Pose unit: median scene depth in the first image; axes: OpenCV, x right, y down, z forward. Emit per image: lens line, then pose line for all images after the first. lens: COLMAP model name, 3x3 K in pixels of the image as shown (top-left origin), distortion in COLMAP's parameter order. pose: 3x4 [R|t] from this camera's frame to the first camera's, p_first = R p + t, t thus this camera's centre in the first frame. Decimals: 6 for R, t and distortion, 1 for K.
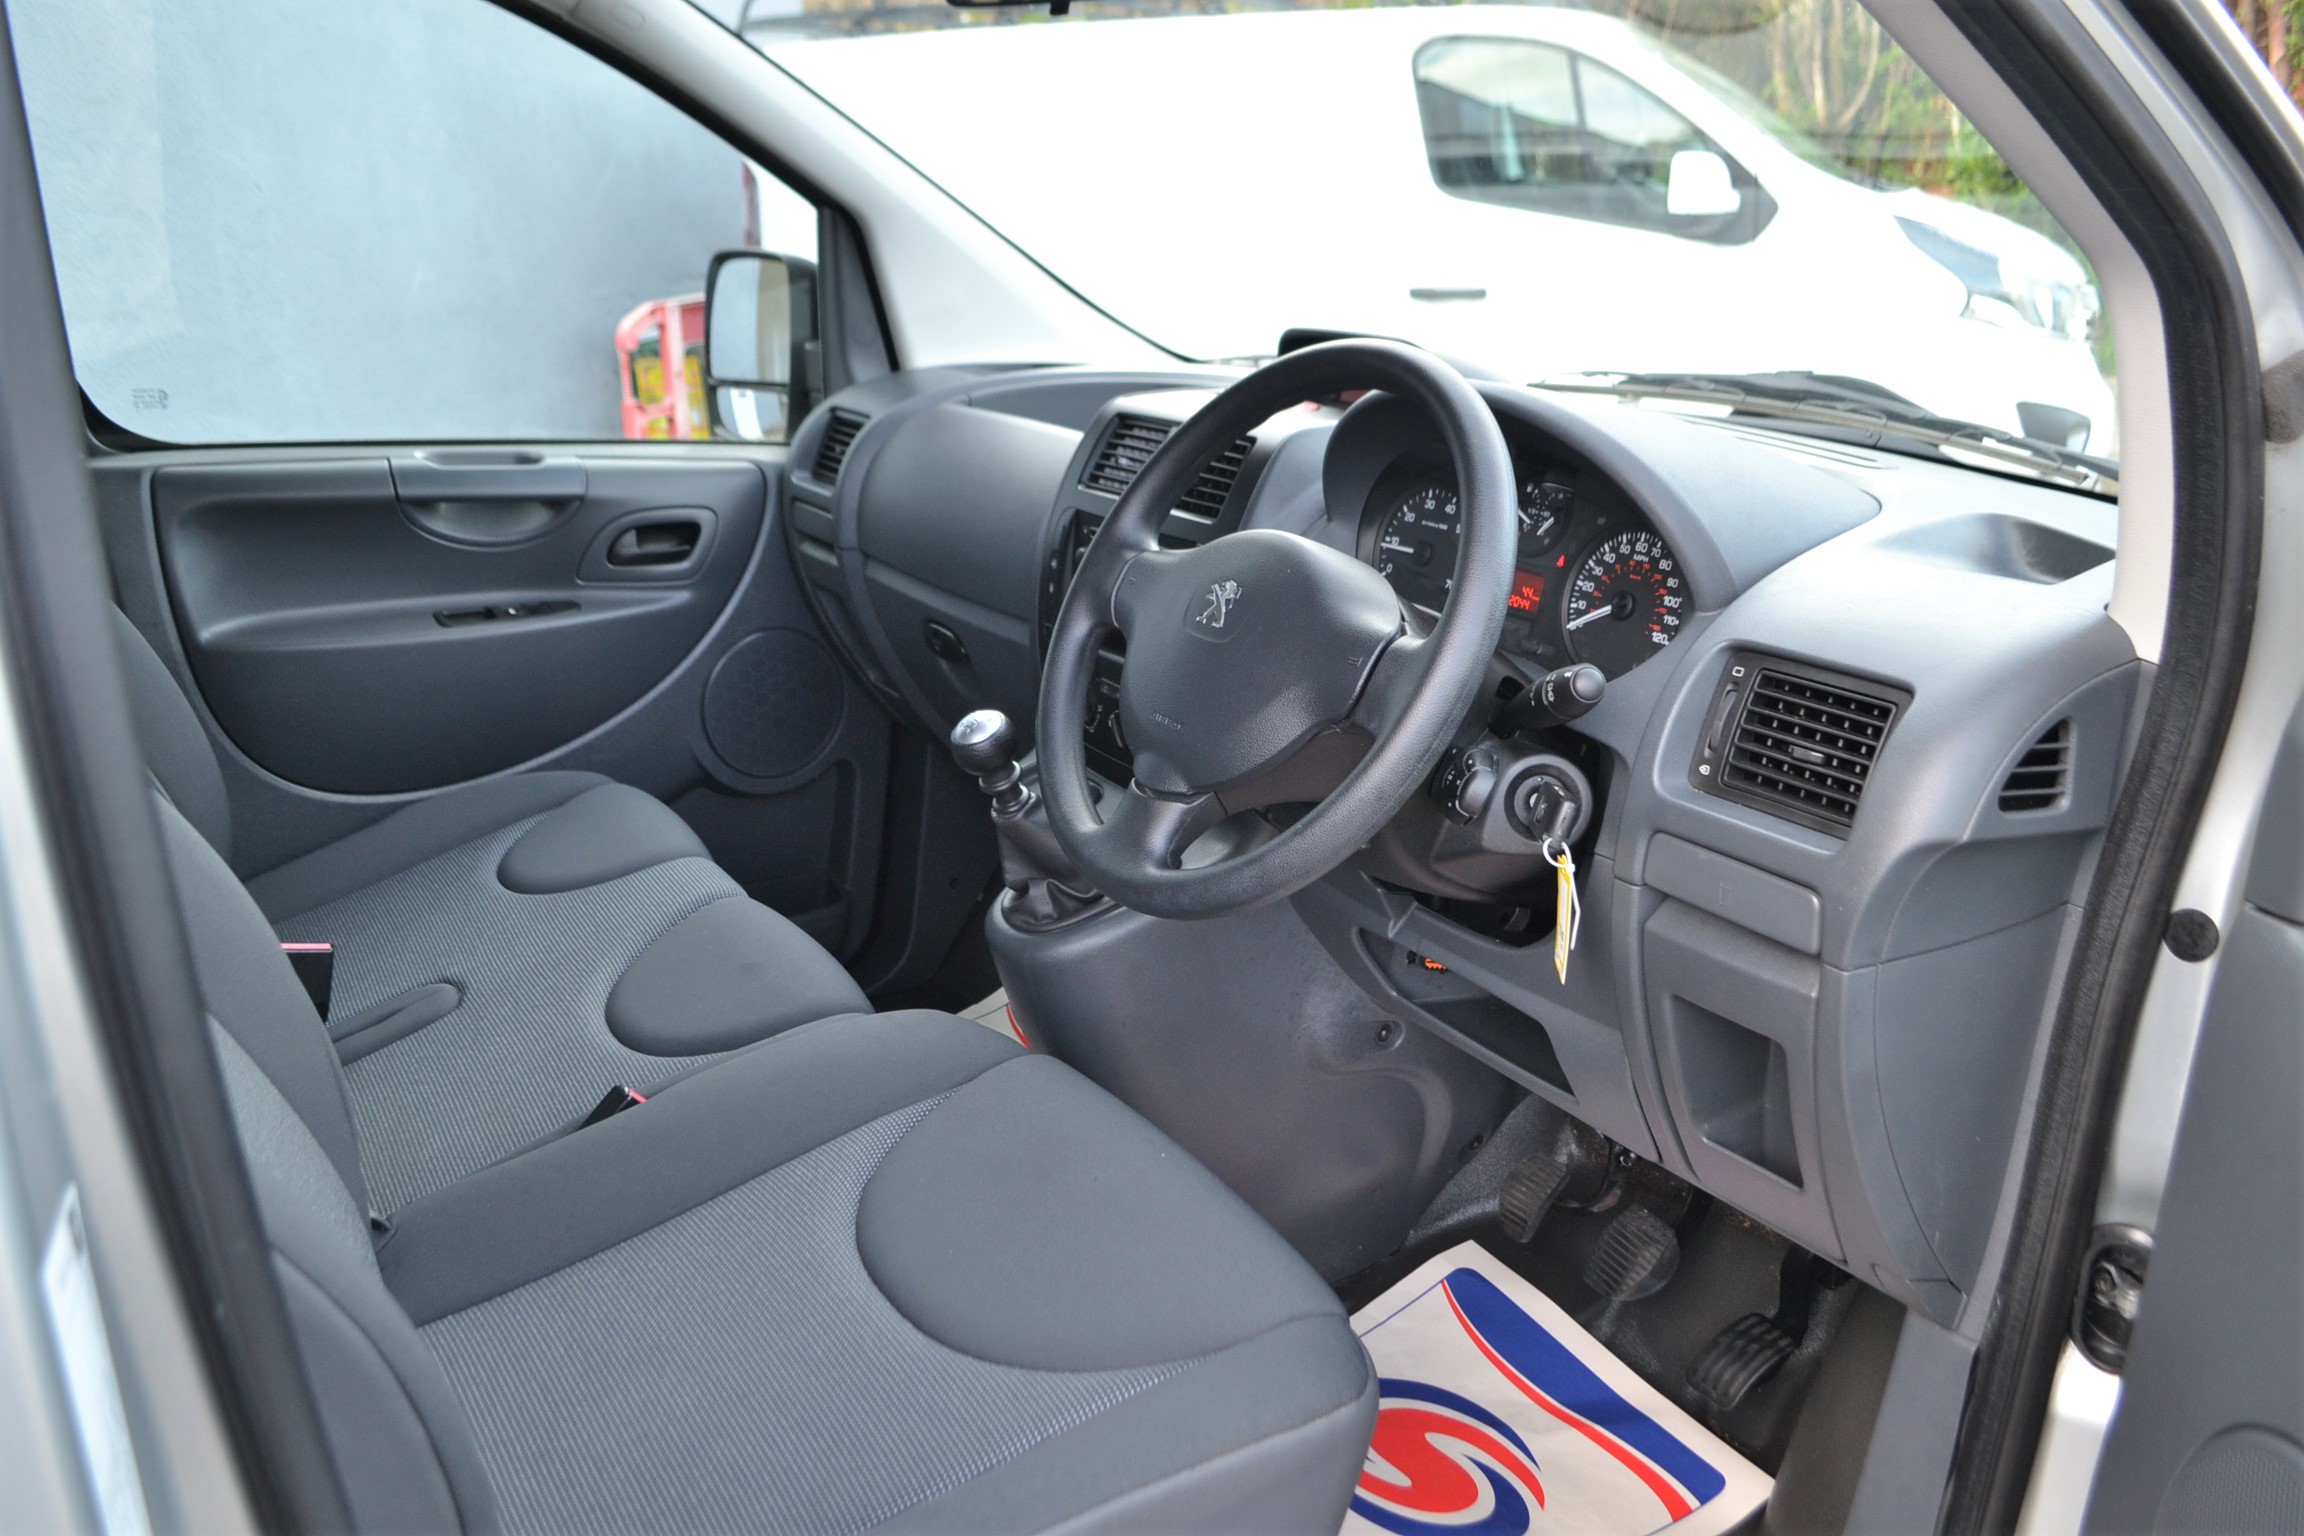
lens RADIAL K [[1825.1, 0, 1150.2], [0, 1825.1, 722.4], [0, 0, 1]] dist [-0.086857, 0.013166]
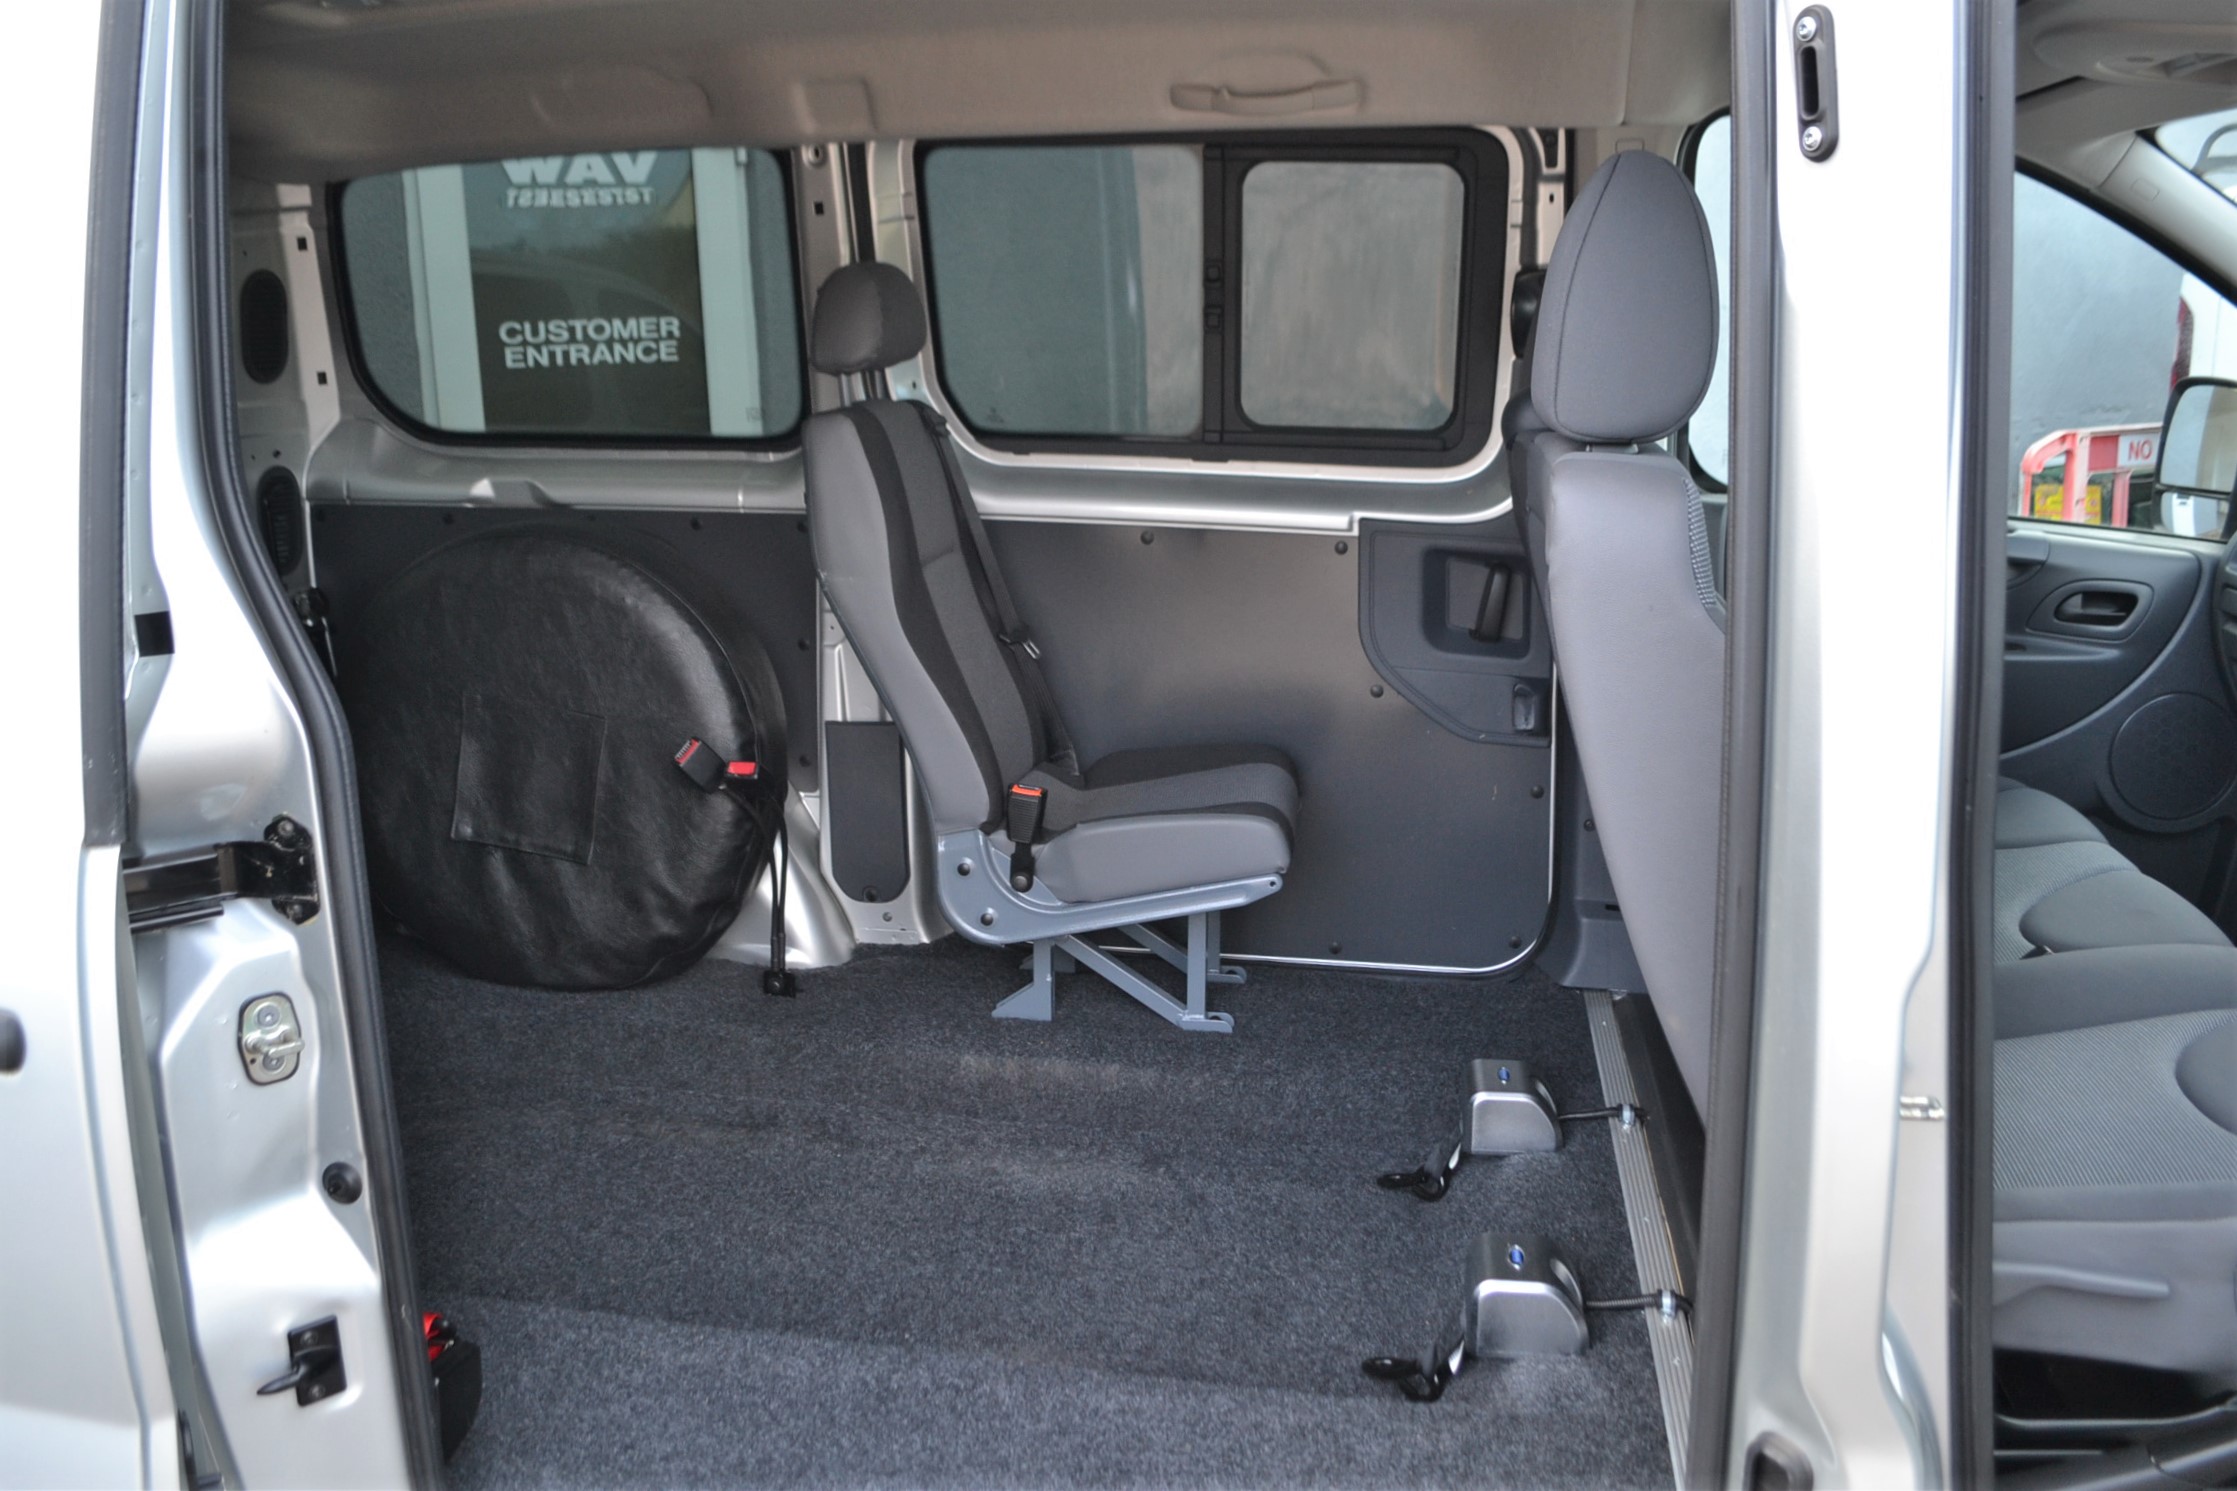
lens RADIAL K [[1830.9, 0, 1114.0], [0, 1830.9, 700.3], [0, 0, 1]] dist [-0.078752, -0.003512]
pose [[0.742801, 0.138711, -0.654985, 0.035396], [-0.189397, 0.981877, -0.006851, 0.102799], [0.642164, 0.129141, 0.755611, -0.352353]]
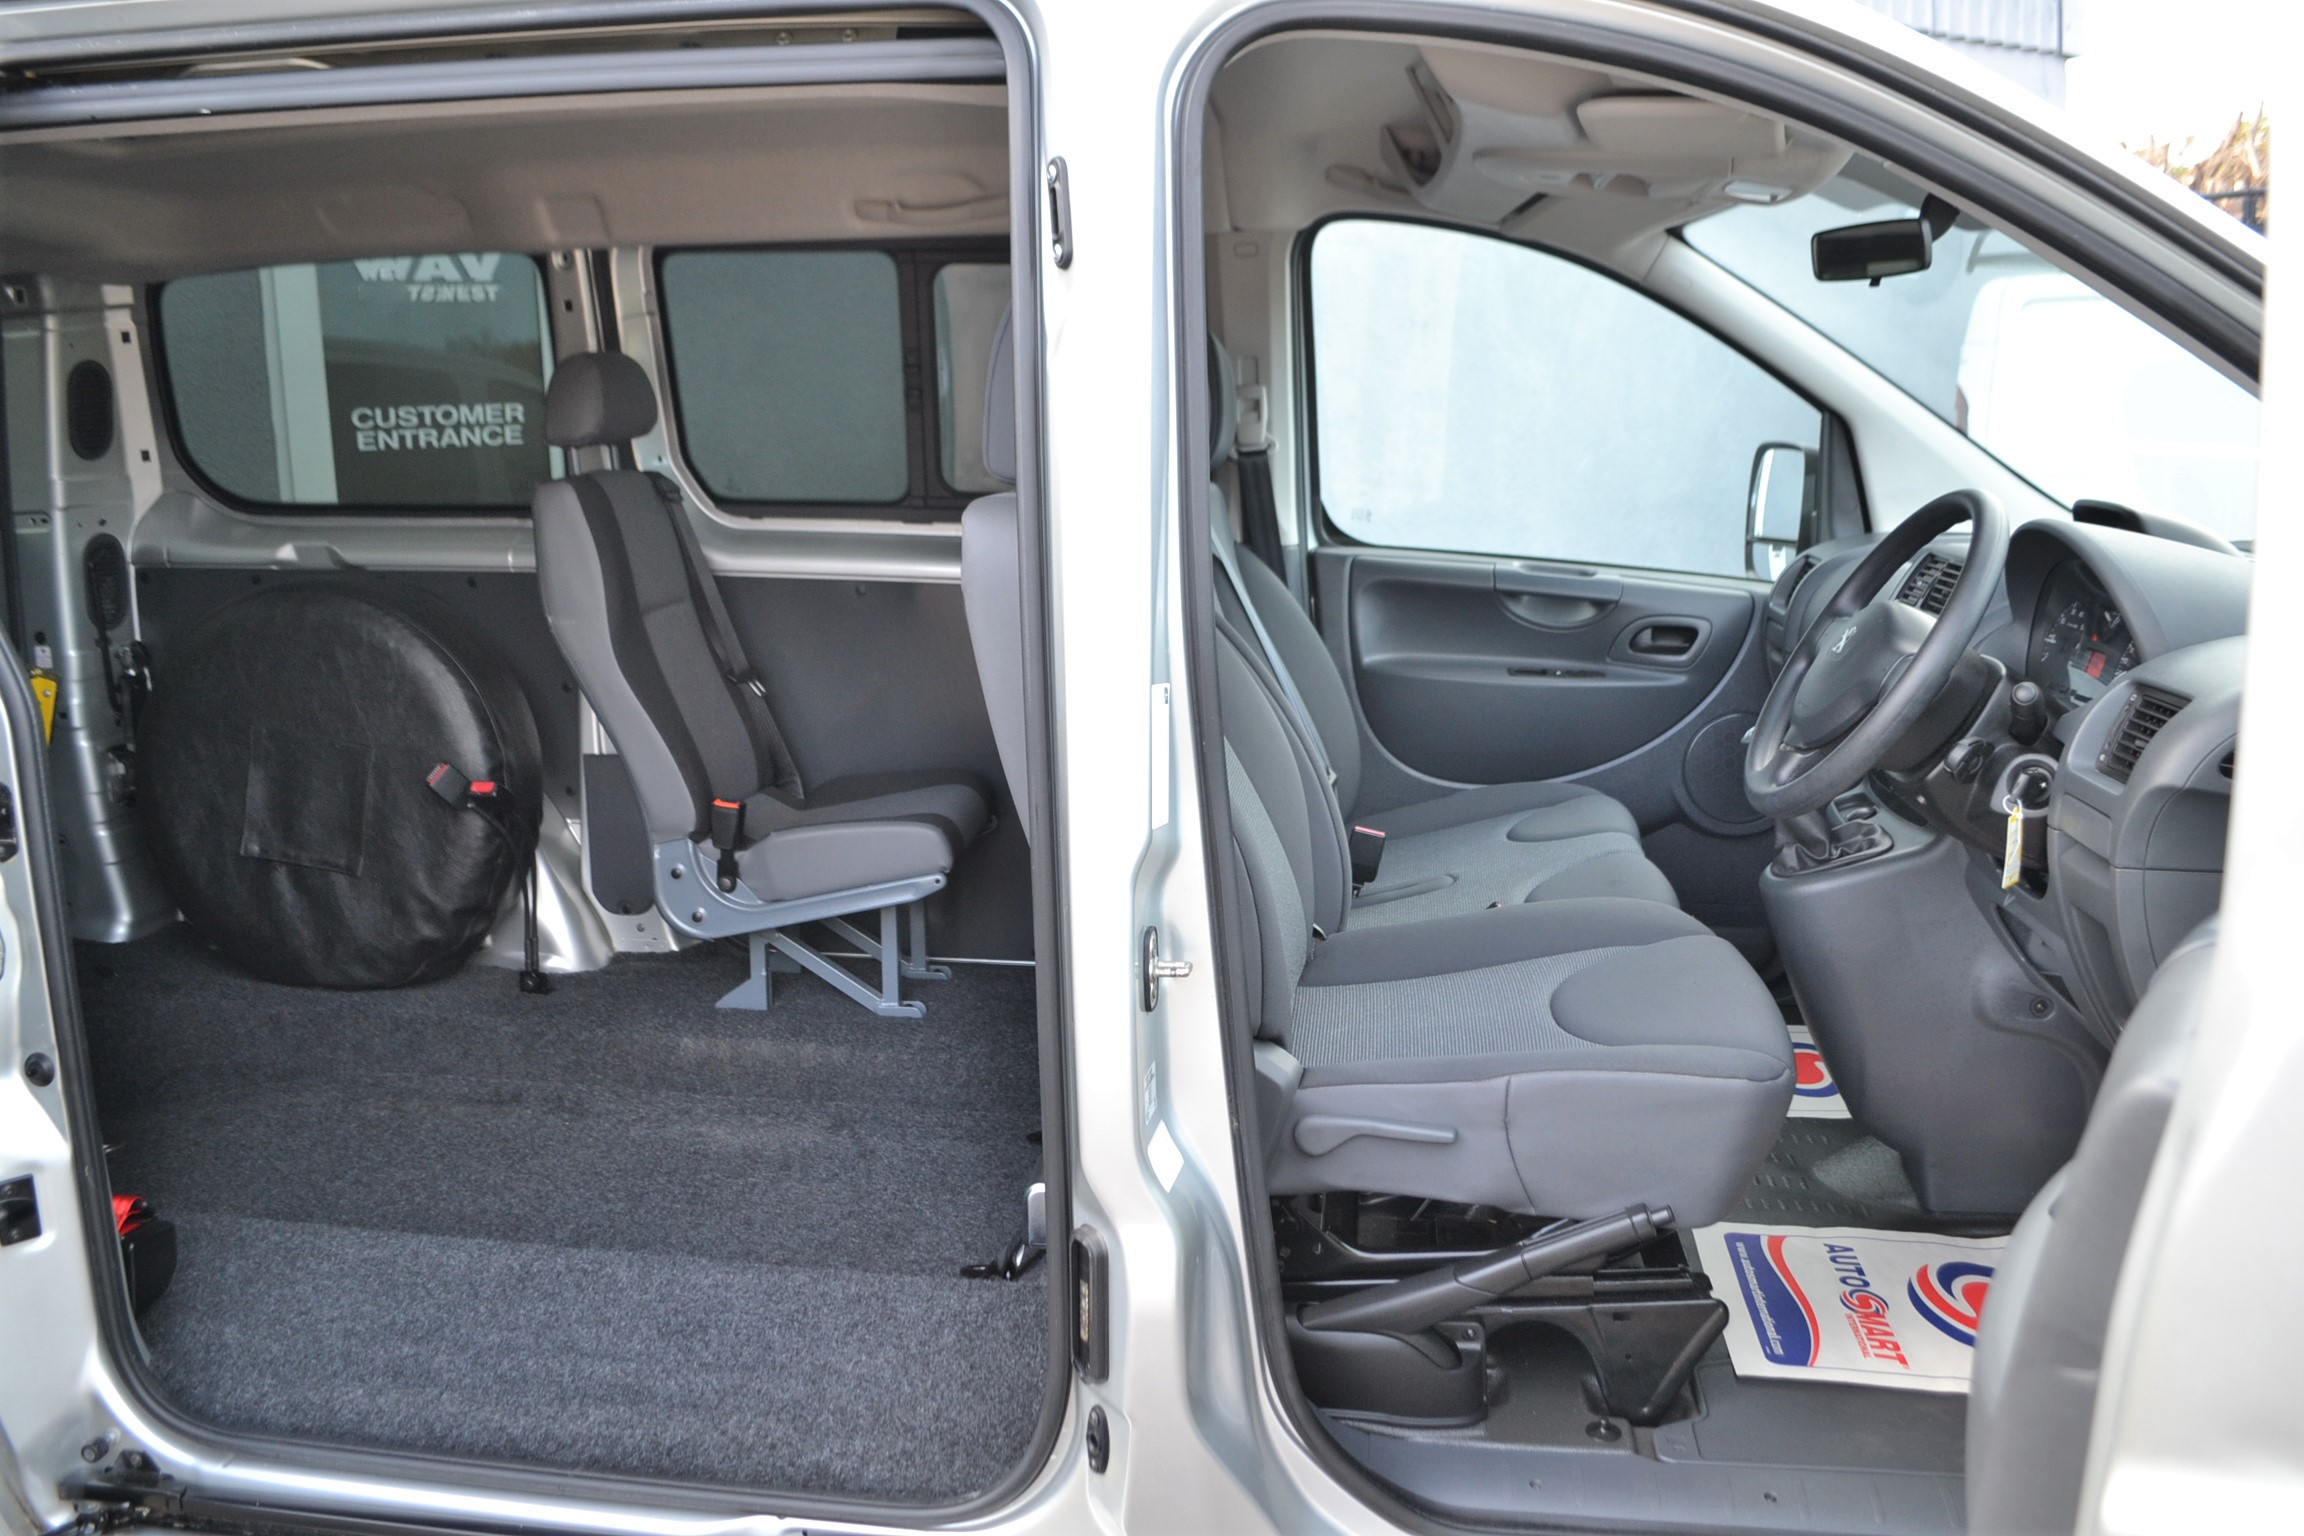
lens RADIAL K [[1825.1, 0, 1150.2], [0, 1825.1, 722.4], [0, 0, 1]] dist [-0.086857, 0.013166]
pose [[0.773012, 0.108797, -0.624992, 0.328676], [-0.179202, 0.982510, -0.050611, 0.115555], [0.608554, 0.151123, 0.778989, -0.364298]]
